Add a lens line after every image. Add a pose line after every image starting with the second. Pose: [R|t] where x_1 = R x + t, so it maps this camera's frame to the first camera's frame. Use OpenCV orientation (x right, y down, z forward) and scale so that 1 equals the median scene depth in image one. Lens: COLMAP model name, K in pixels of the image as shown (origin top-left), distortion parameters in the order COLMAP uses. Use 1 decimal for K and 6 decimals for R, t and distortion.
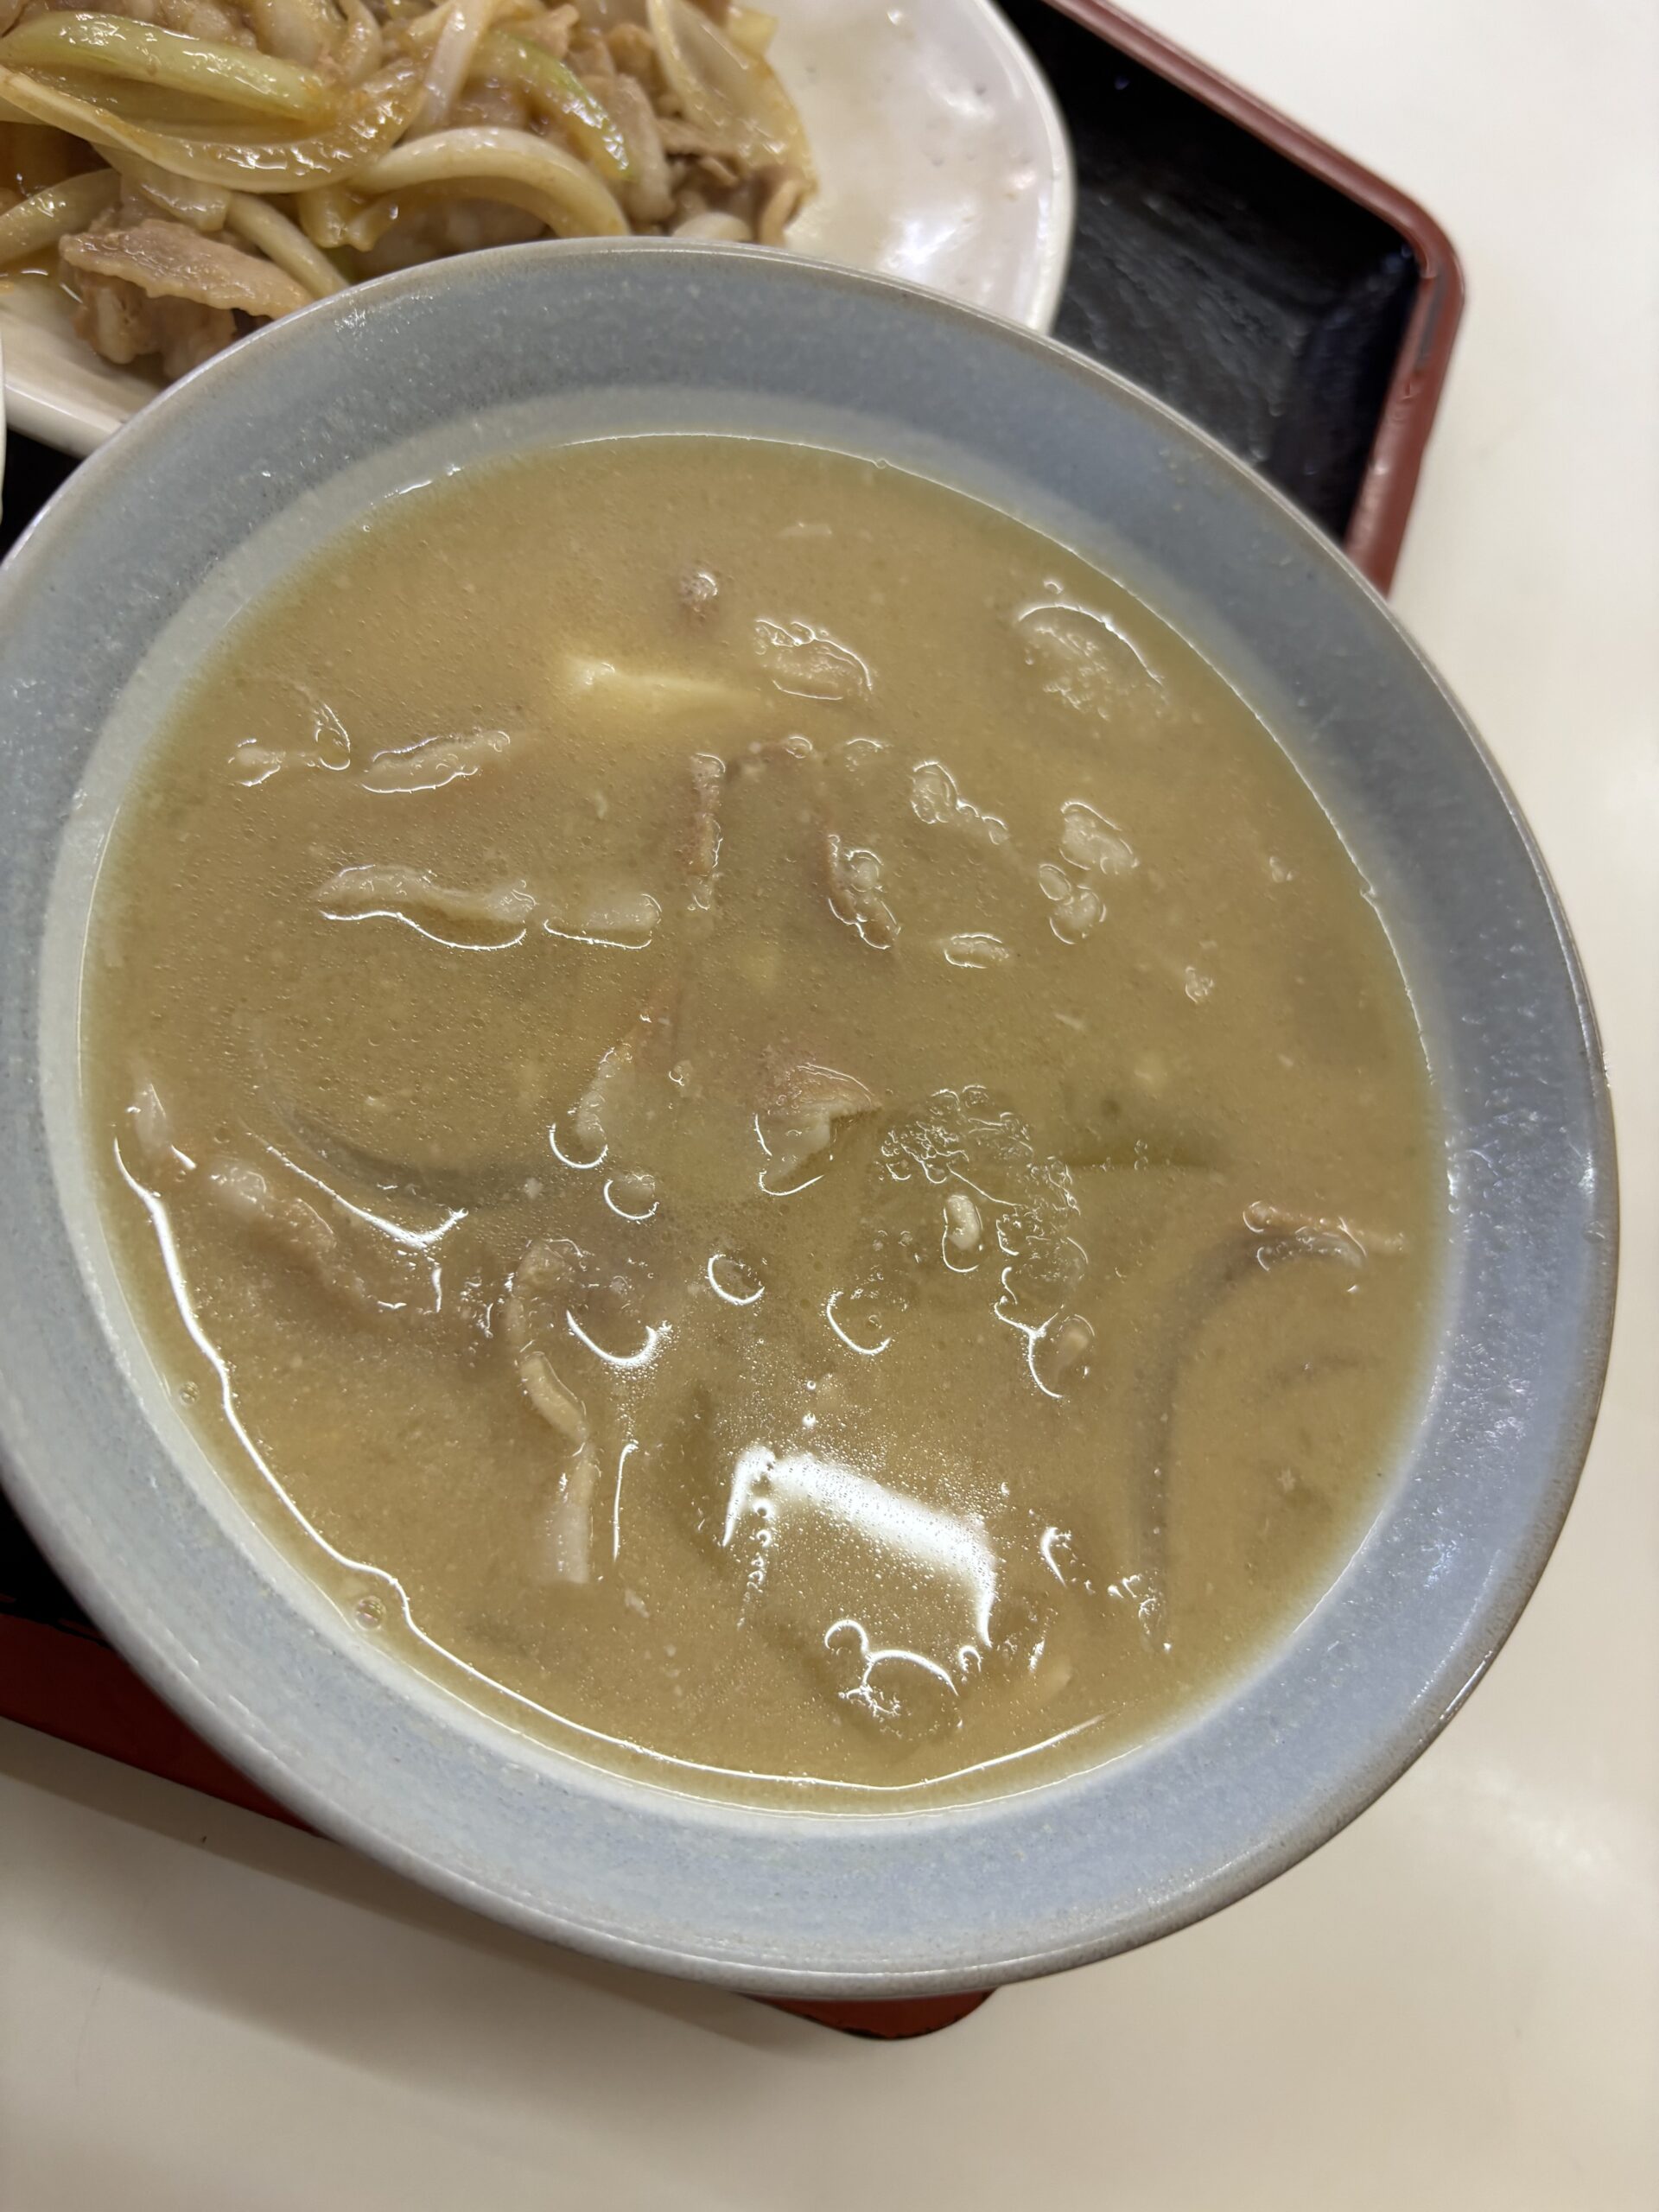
lens RADIAL K [[1683.1, 0, 788.2], [0, 1683.1, 1107.0], [0, 0, 1]] dist [0.004125, -0.032543]
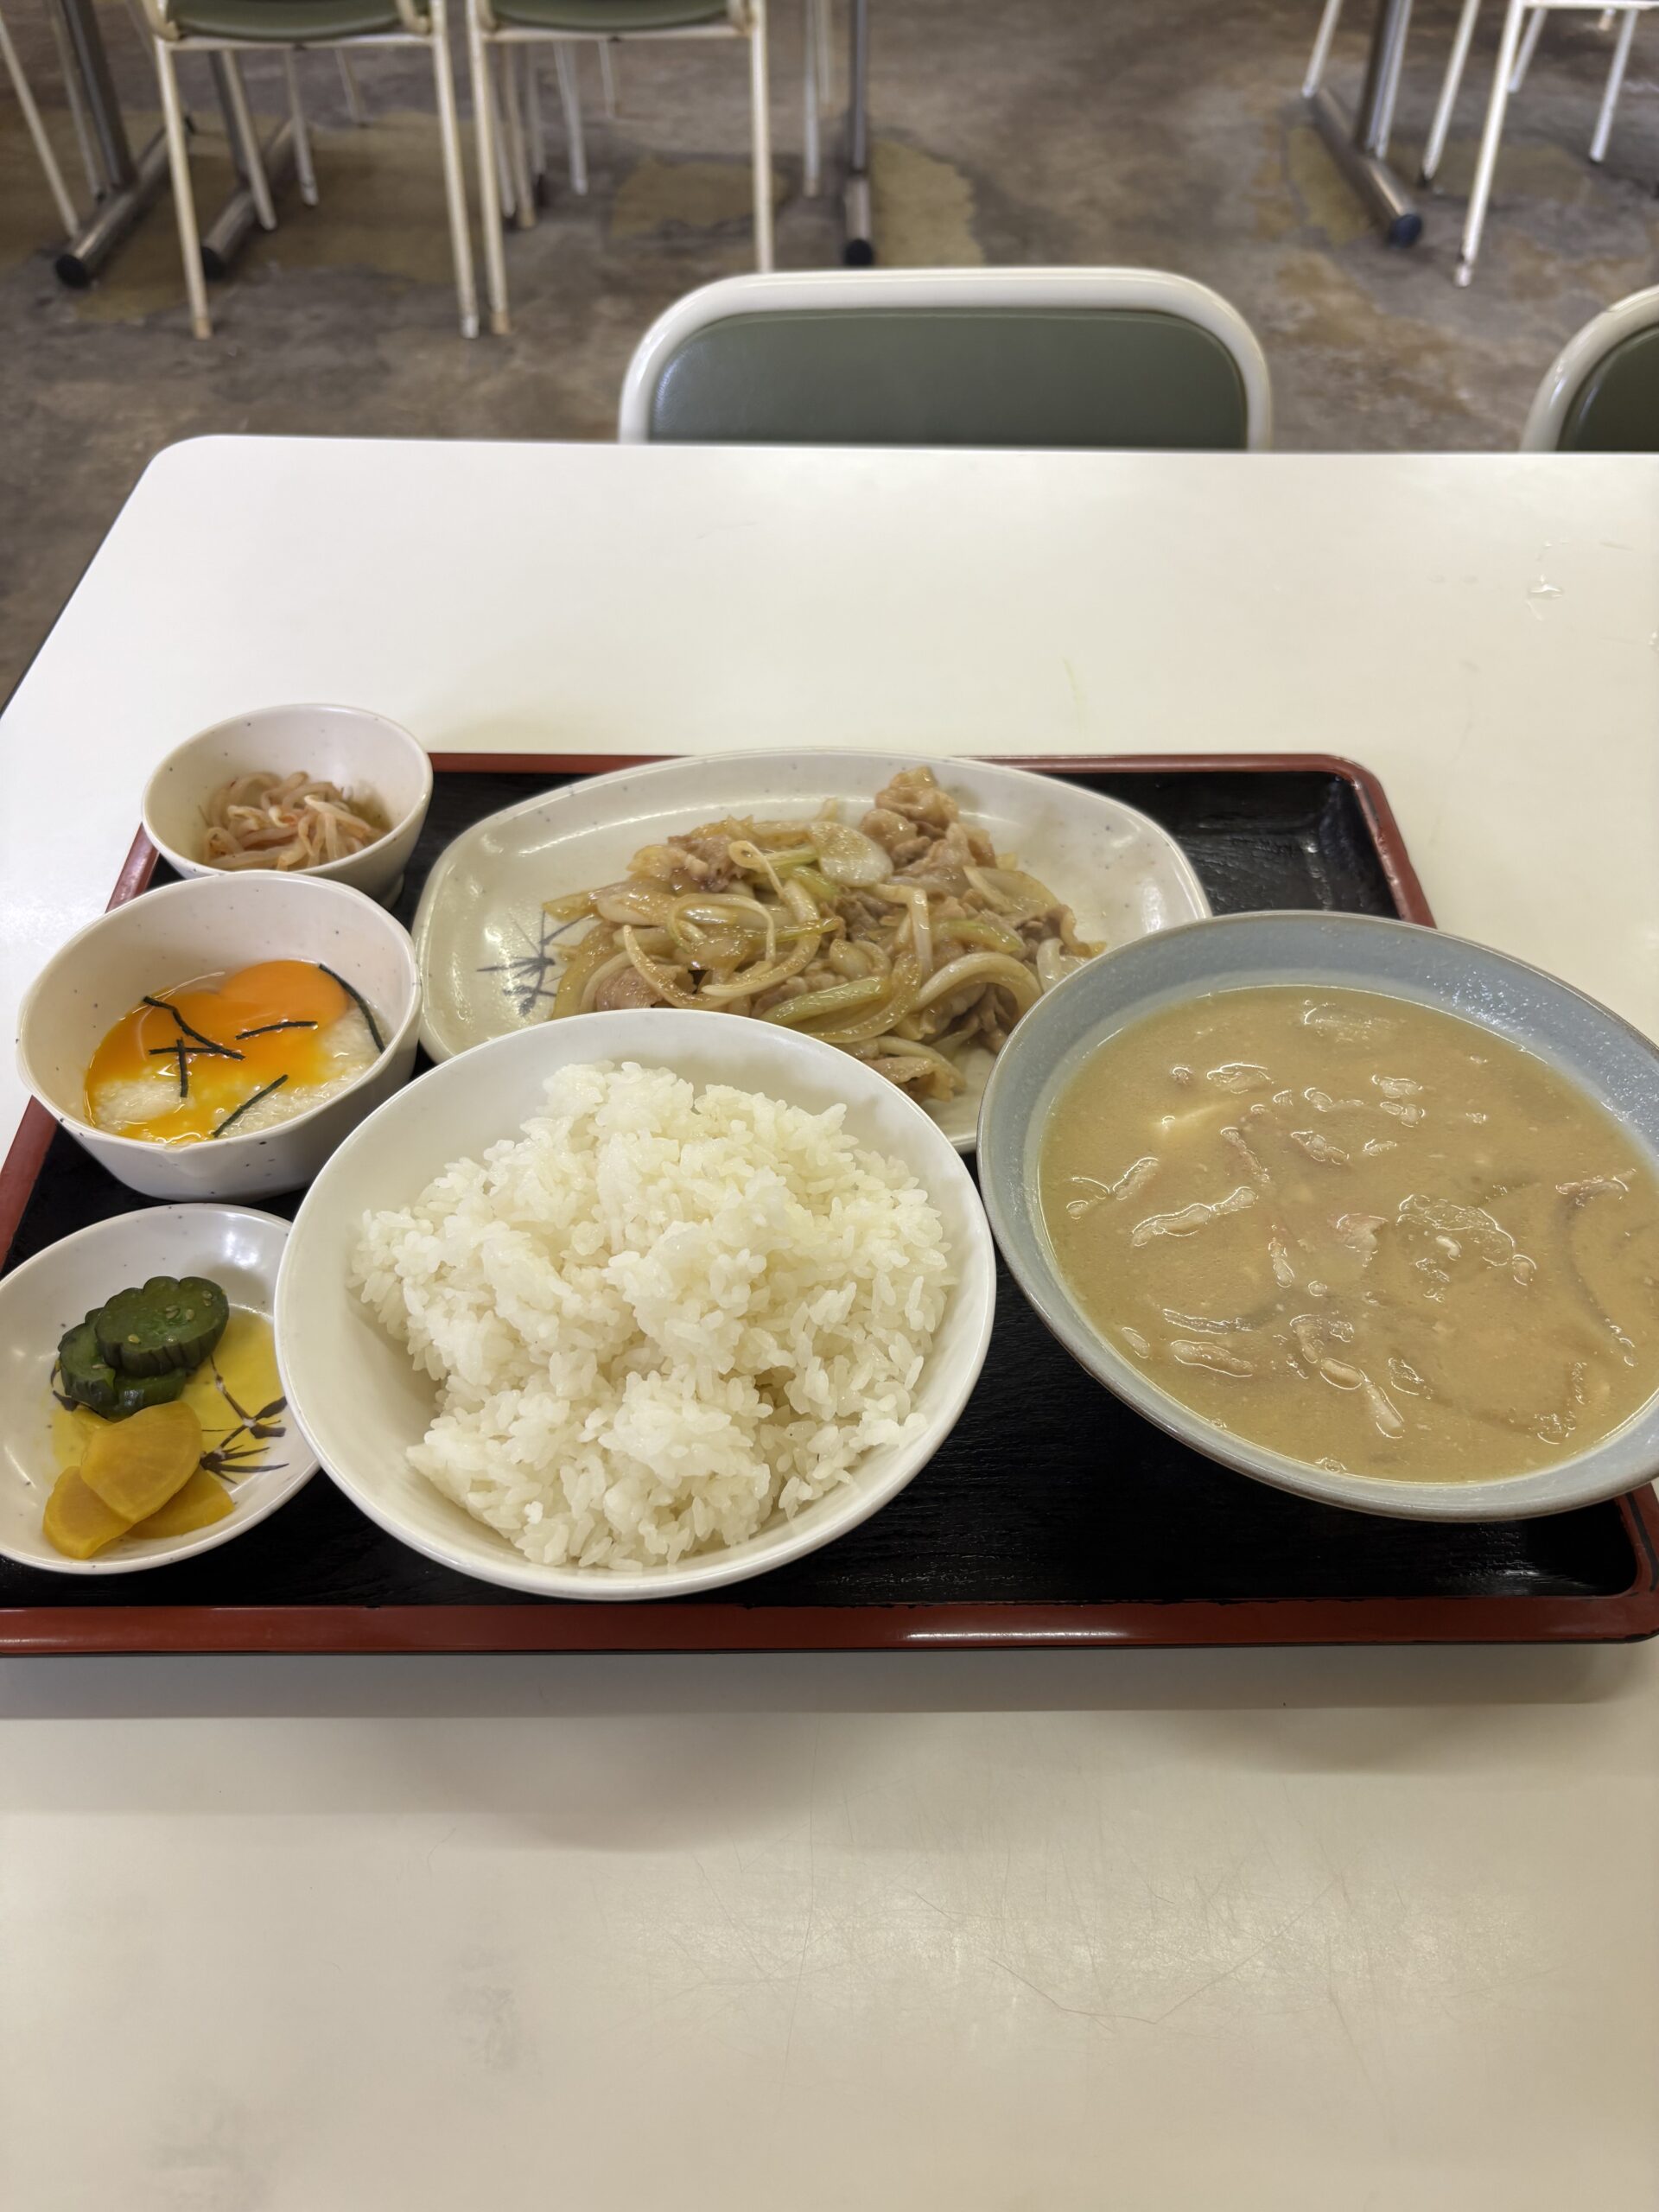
lens RADIAL K [[1683.1, 0, 788.2], [0, 1683.1, 1107.0], [0, 0, 1]] dist [0.004125, -0.032543]
pose [[0.880336, -0.473841, -0.021992, -0.467541], [0.433768, 0.822915, -0.366955, 0.315964], [0.191976, 0.313504, 0.929979, -1.144677]]
